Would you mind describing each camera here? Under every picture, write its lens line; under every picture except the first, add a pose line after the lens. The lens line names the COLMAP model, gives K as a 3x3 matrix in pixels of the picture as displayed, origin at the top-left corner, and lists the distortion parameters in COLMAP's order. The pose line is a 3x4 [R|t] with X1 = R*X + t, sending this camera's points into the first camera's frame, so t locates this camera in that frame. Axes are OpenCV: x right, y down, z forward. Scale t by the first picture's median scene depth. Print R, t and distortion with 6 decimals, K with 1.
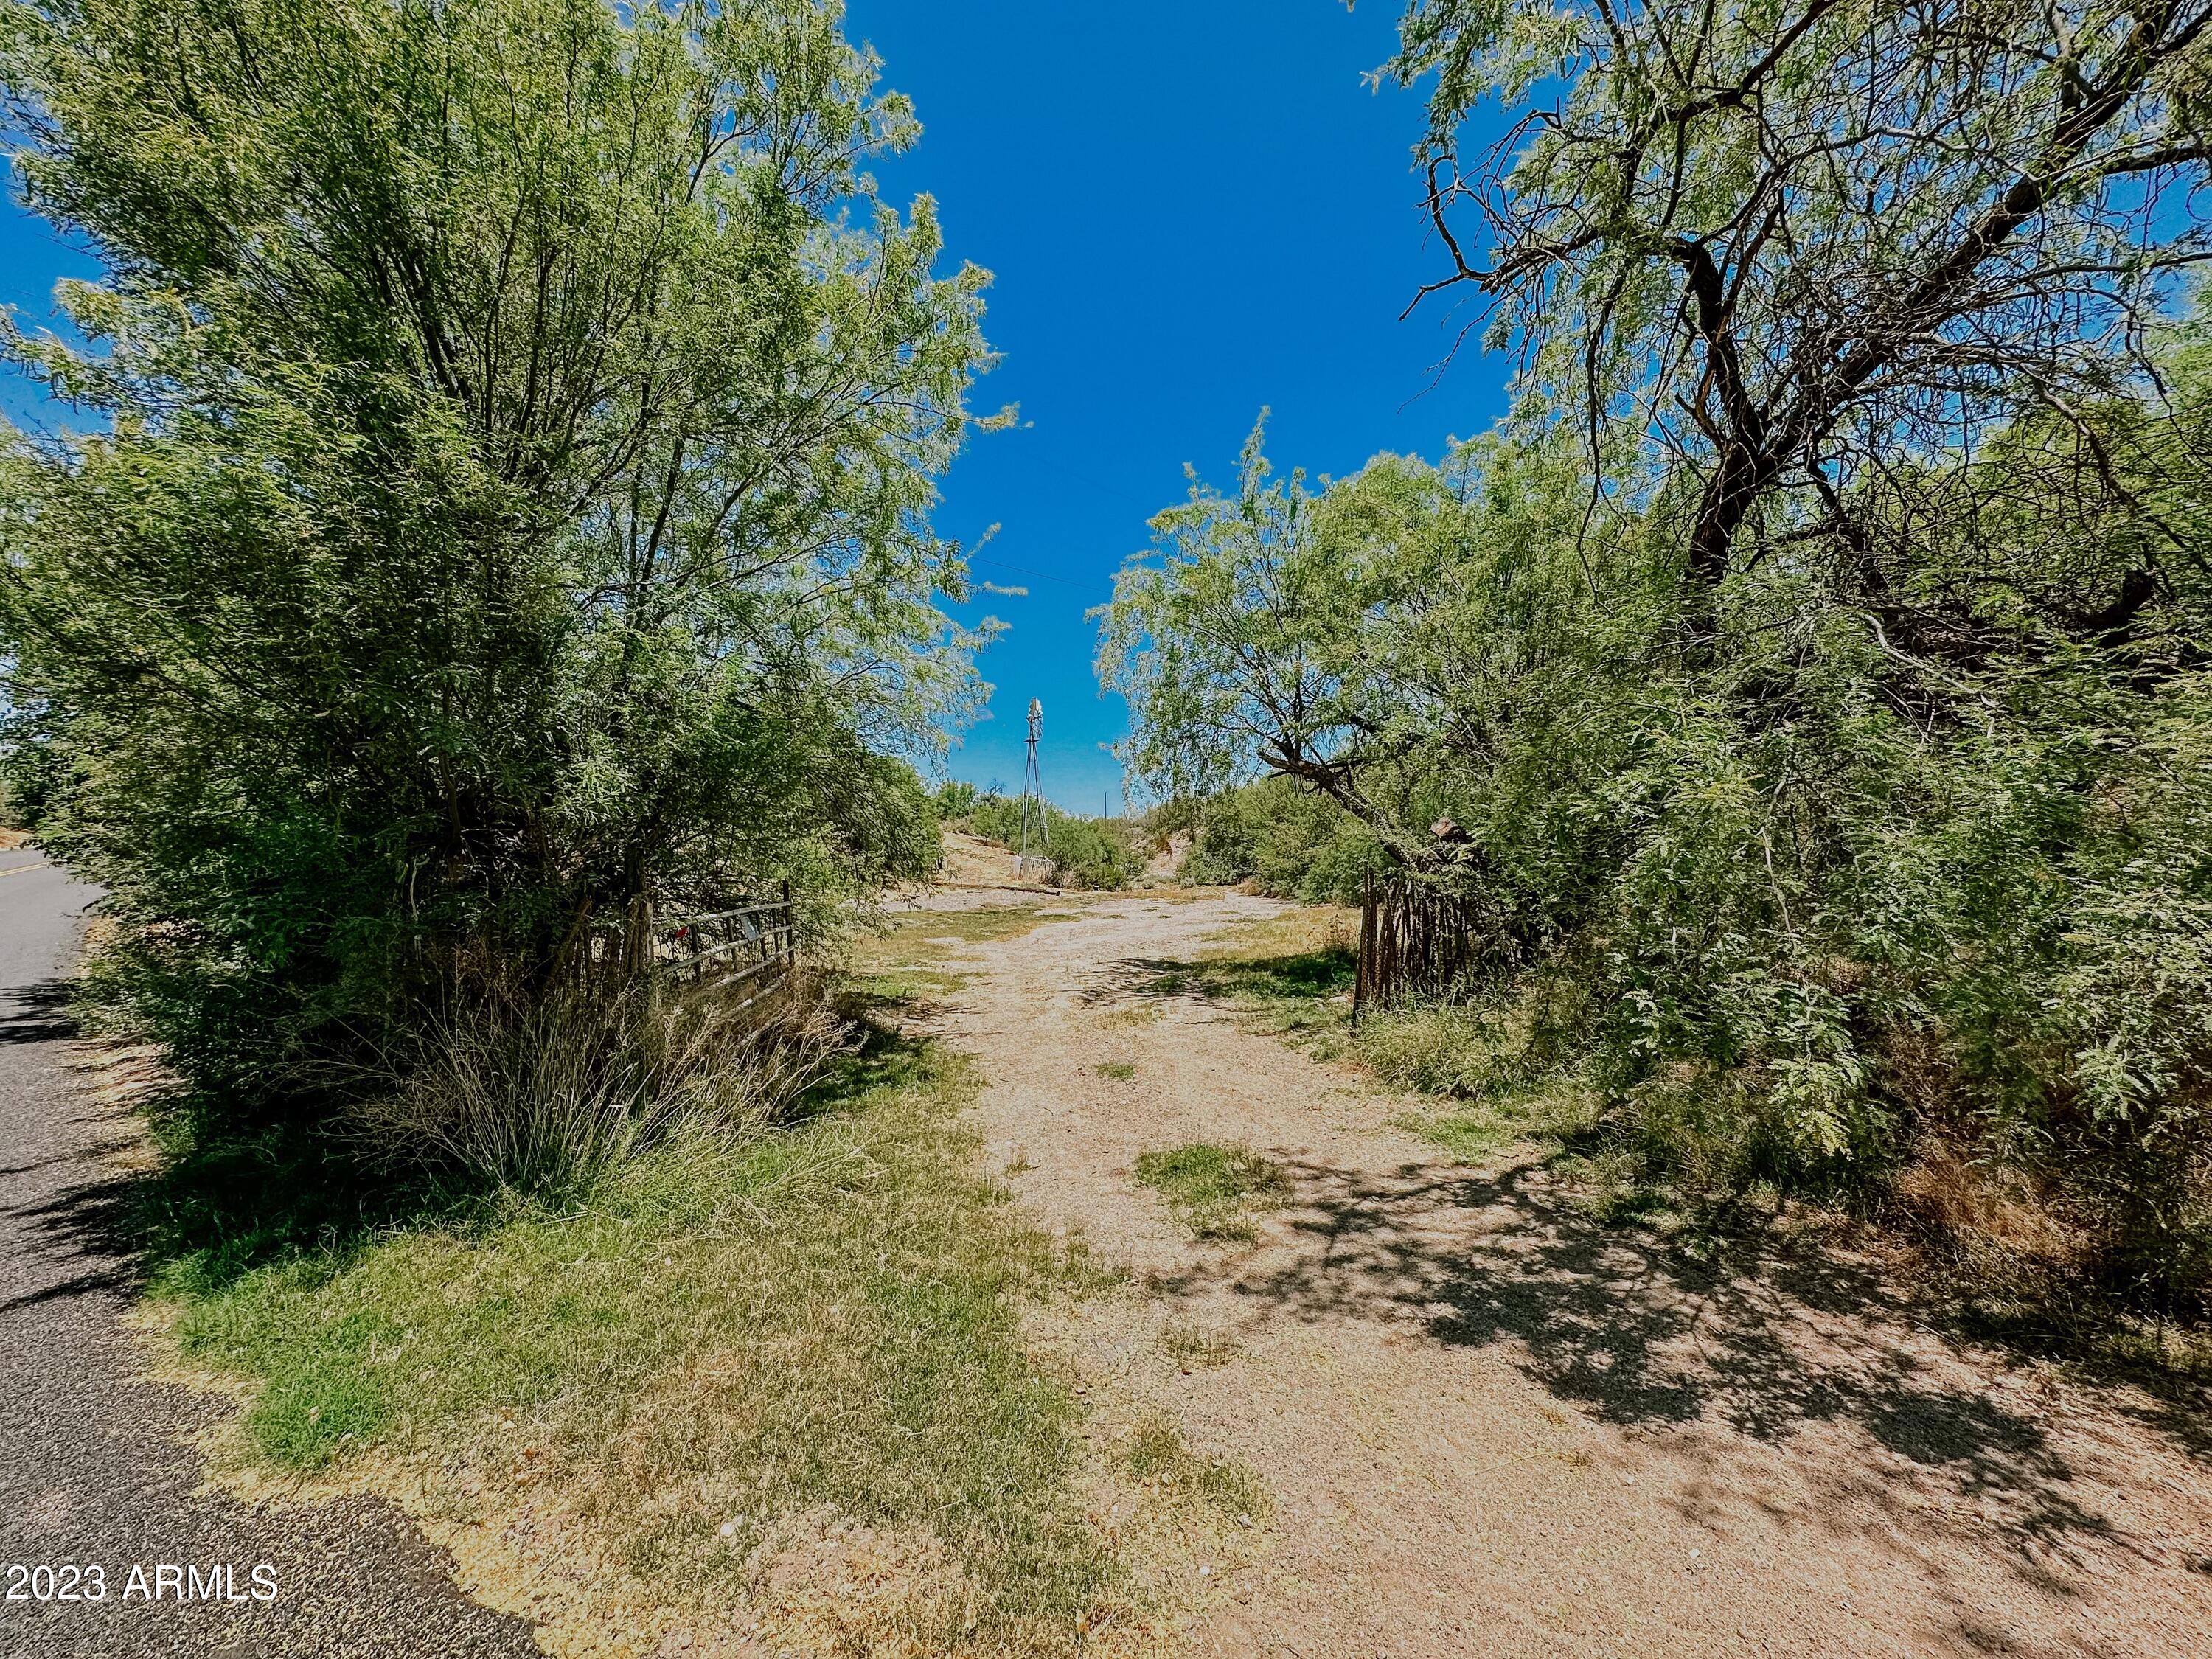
lens RADIAL K [[886.5, 0, 1100.6], [0, 886.5, 837.7], [0, 0, 1]] dist [-0.001517, 0.000805]
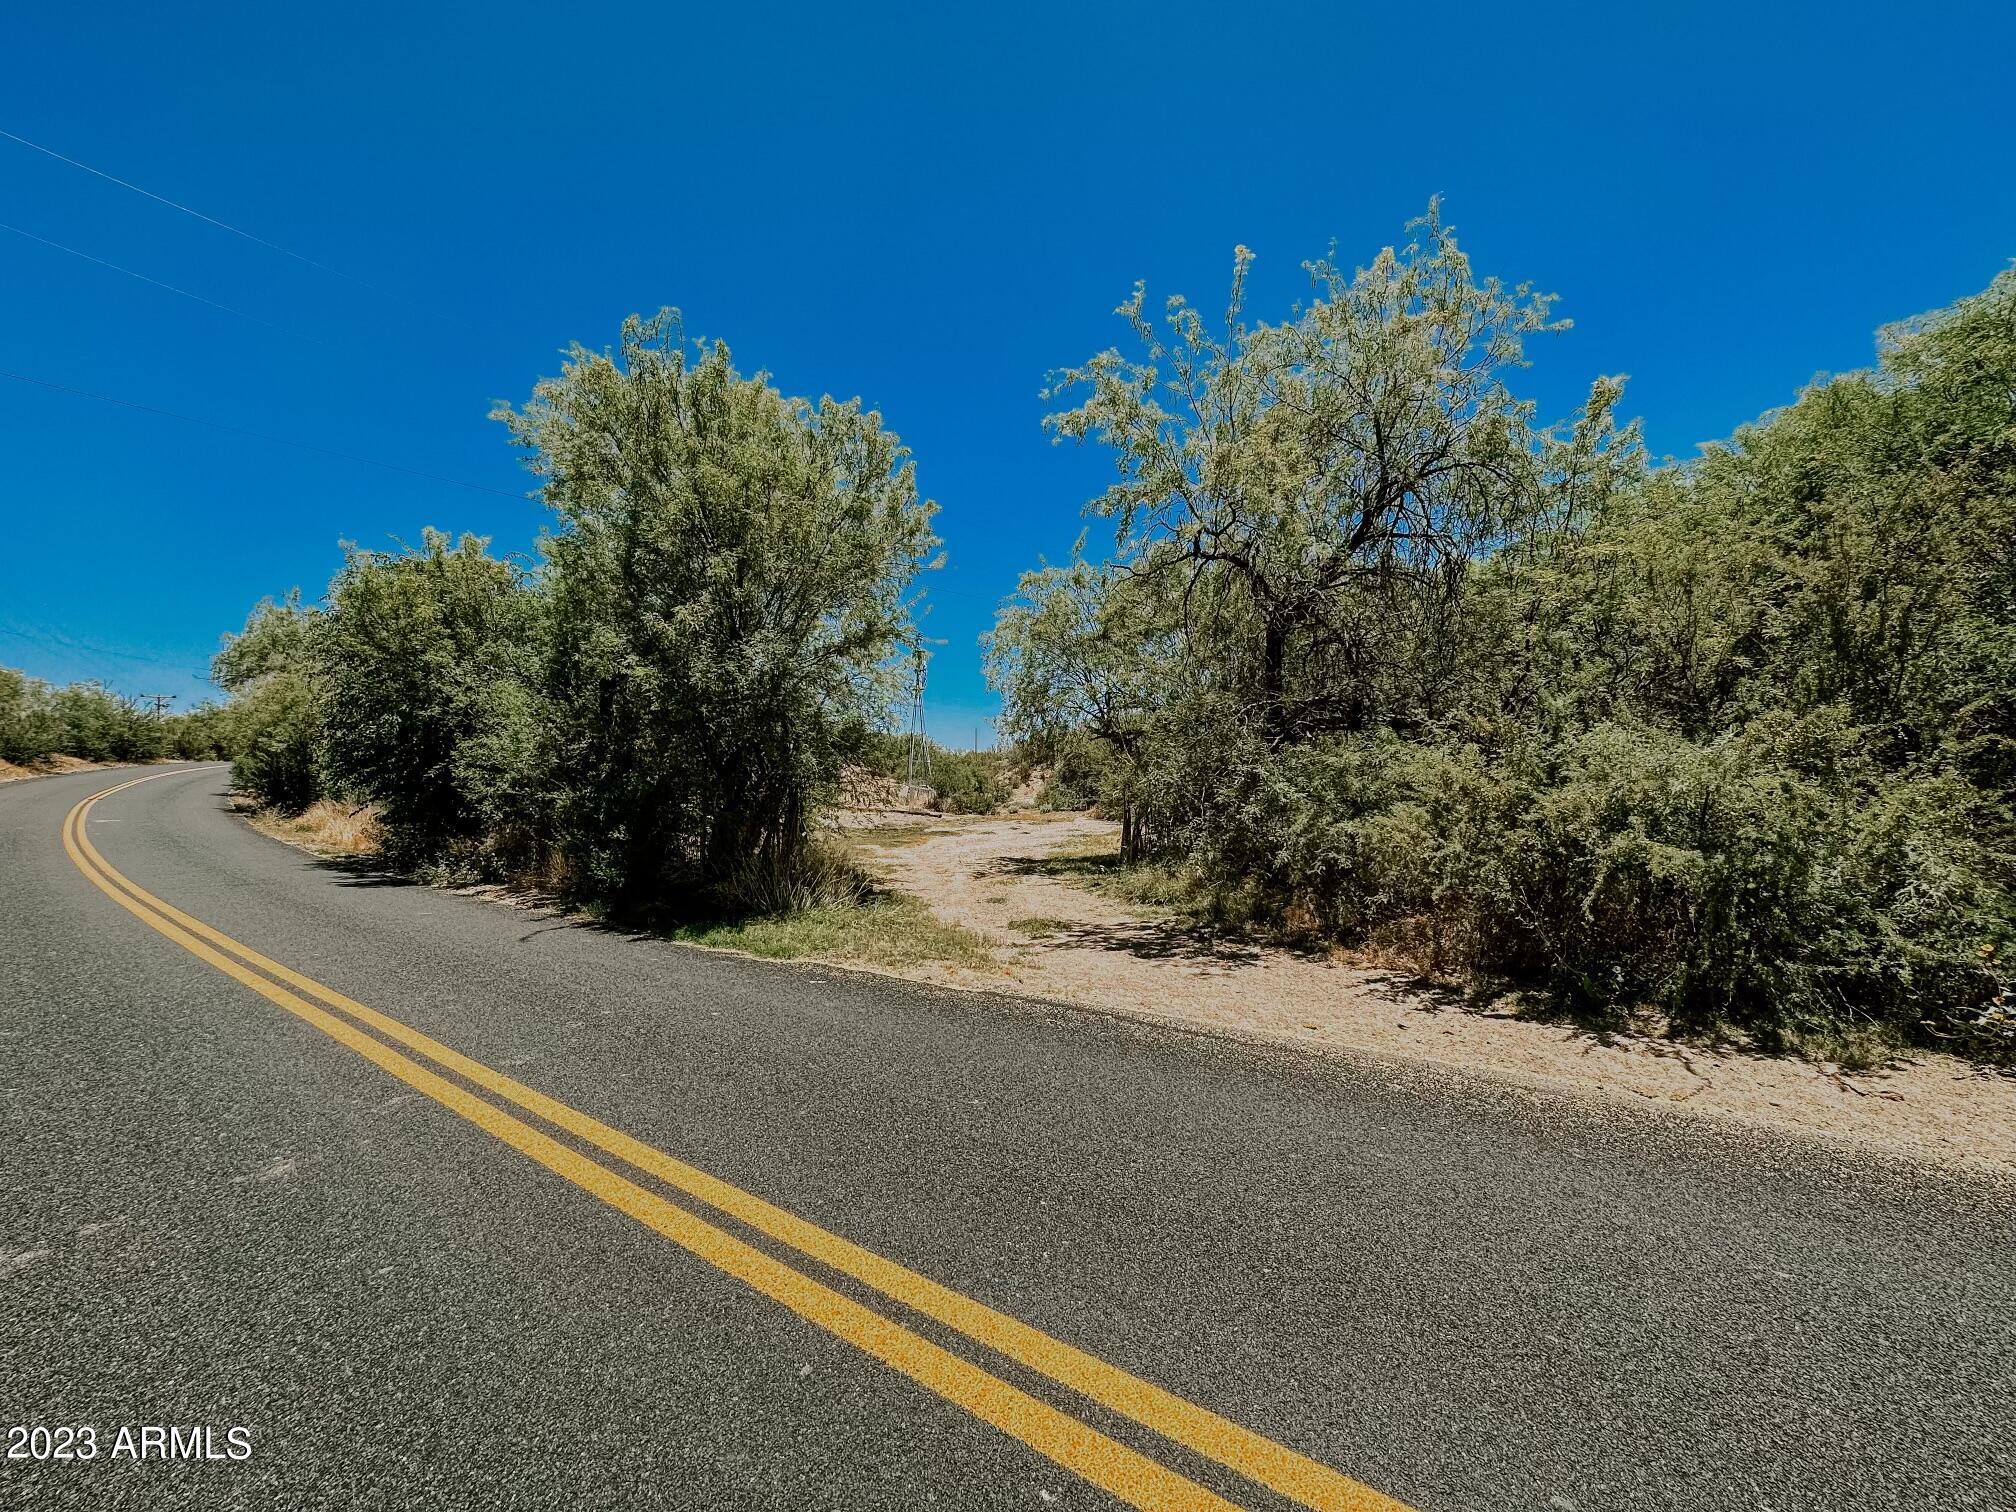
lens RADIAL K [[808.0, 0, 1006.1], [0, 808.0, 758.0], [0, 0, 1]] dist [-0.001517, 0.000805]
pose [[0.998921, 0.012494, 0.044720, -0.011331], [-0.011932, 0.999847, -0.012827, -0.006810], [-0.044873, 0.012280, 0.998917, -0.197617]]
